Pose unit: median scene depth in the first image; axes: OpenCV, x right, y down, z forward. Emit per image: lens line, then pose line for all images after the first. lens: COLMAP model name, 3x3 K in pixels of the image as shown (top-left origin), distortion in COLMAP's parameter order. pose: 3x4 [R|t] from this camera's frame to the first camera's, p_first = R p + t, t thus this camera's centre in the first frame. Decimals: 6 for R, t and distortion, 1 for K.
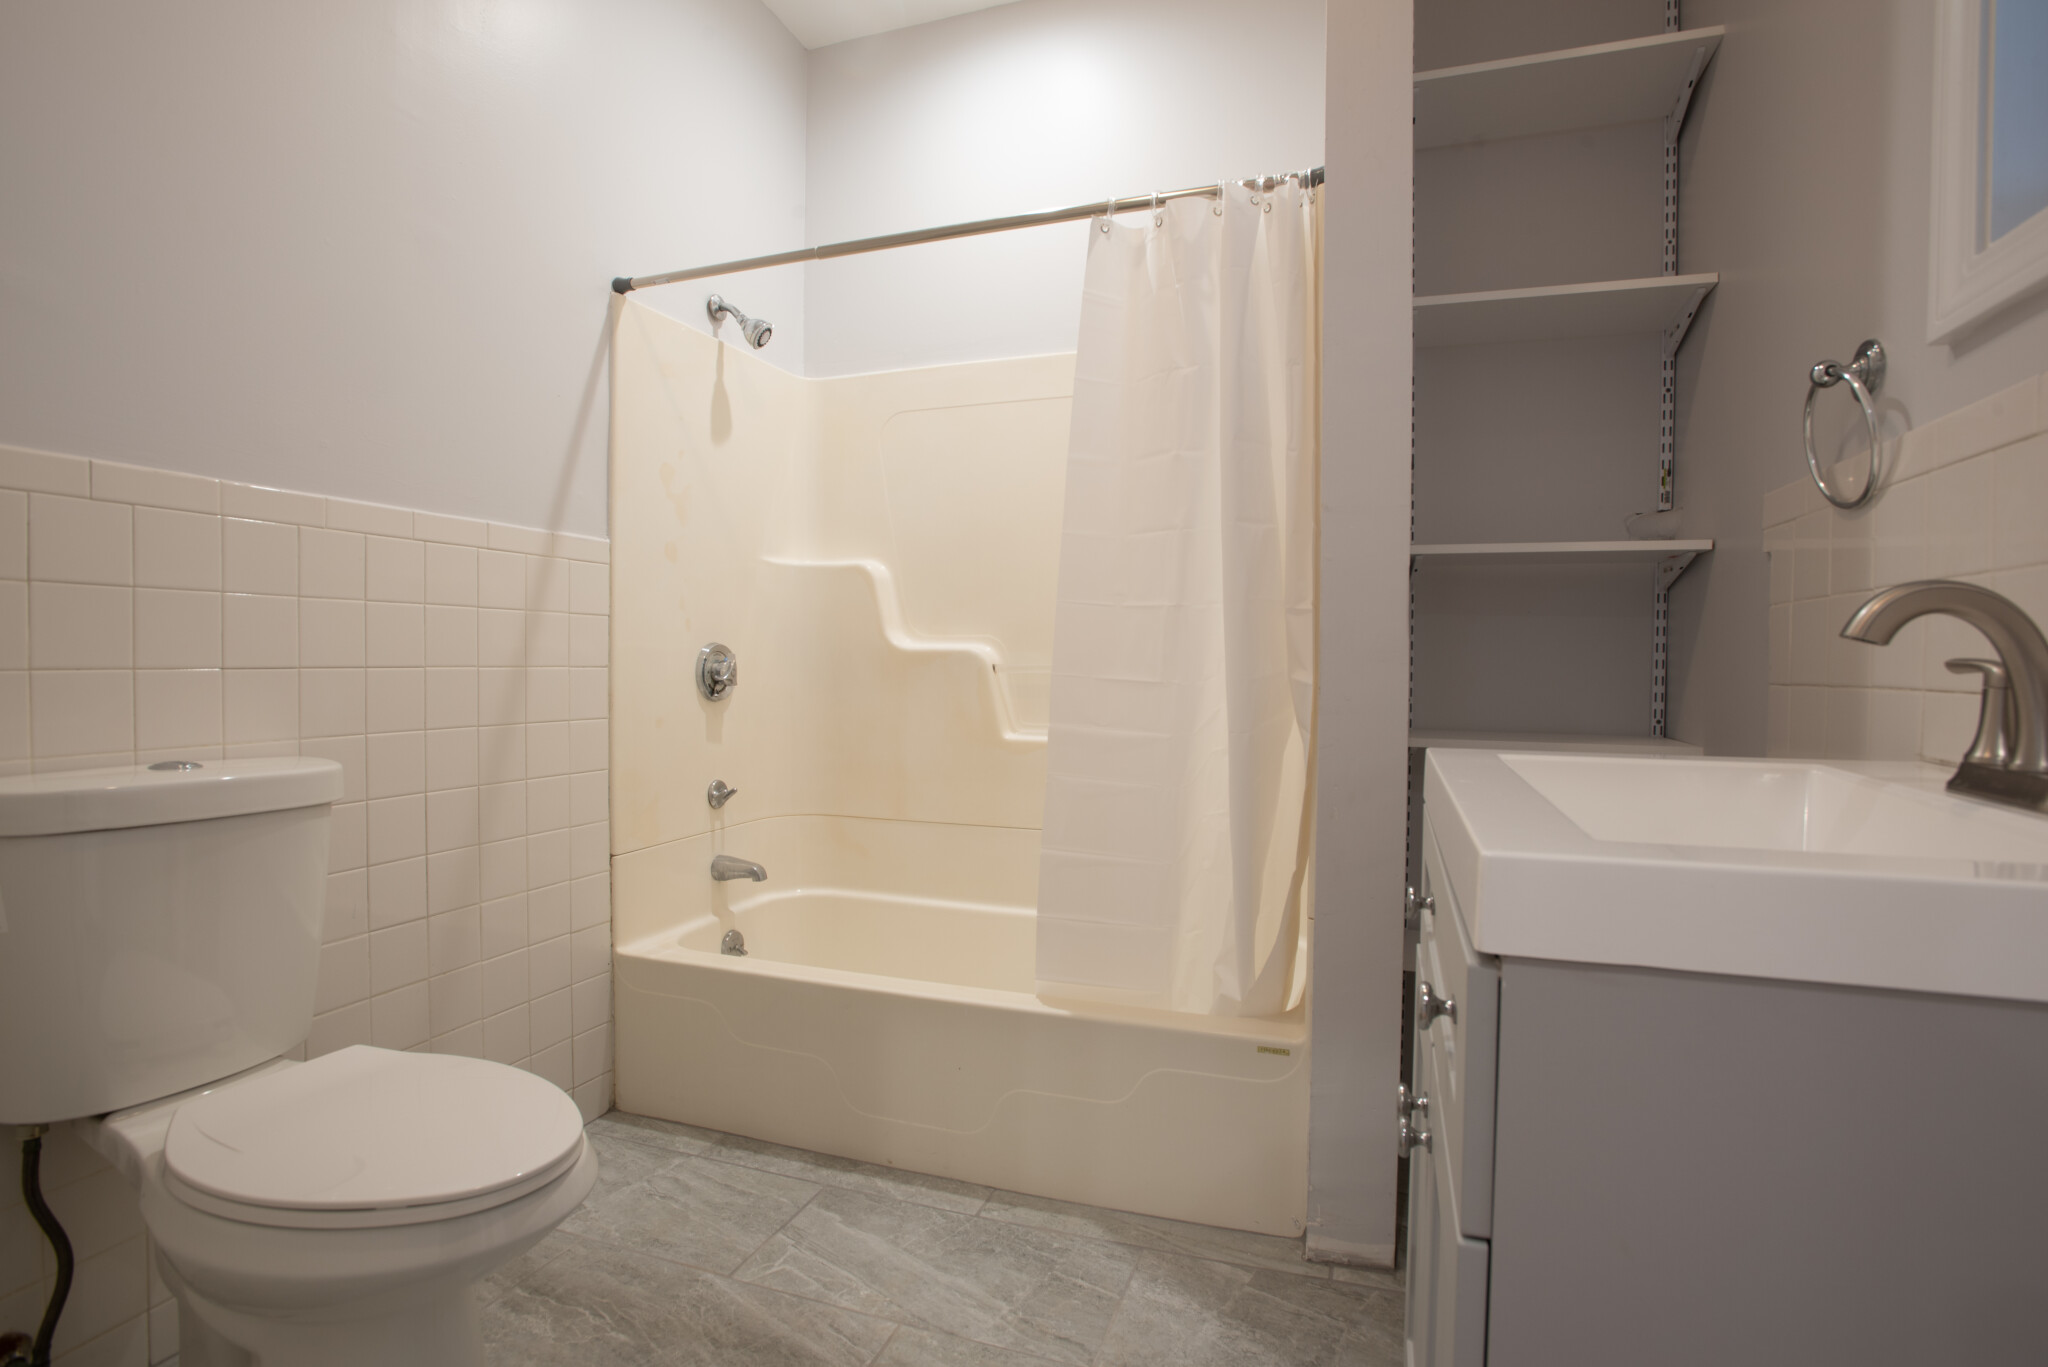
lens RADIAL K [[992.6, 0, 1027.2], [0, 992.6, 677.2], [0, 0, 1]] dist [-0.062574, 0.022232]
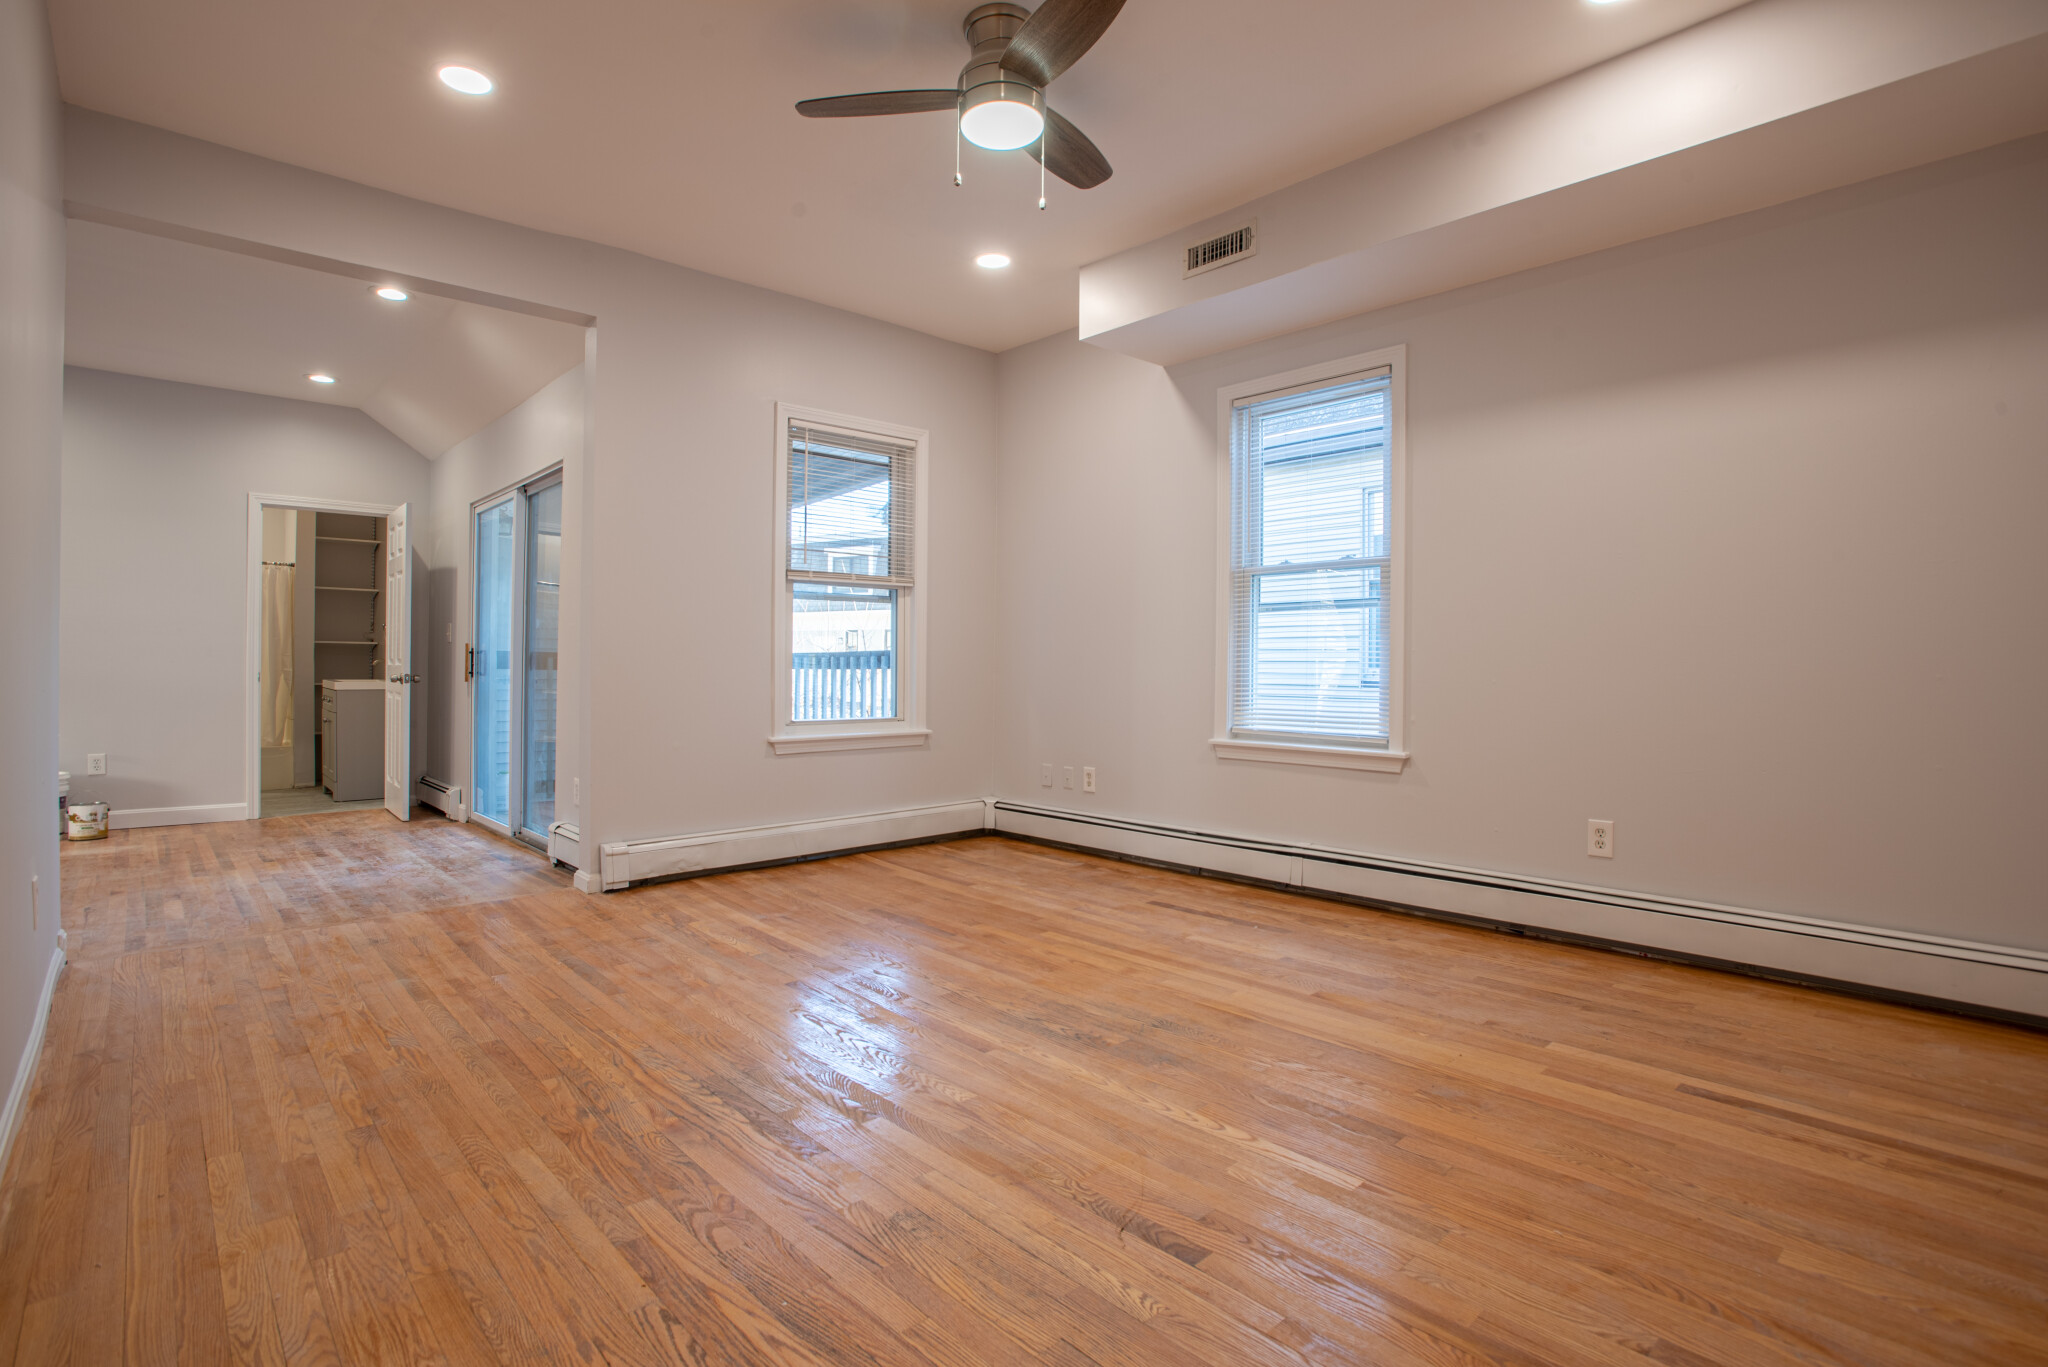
lens RADIAL K [[996.2, 0, 1026.4], [0, 996.2, 681.0], [0, 0, 1]] dist [-0.078894, 0.035594]
pose [[0.483200, -0.010501, 0.875447, -2.061936], [0.015402, 0.999875, 0.003492, 0.095409], [-0.875375, 0.011796, 0.483301, -4.342376]]
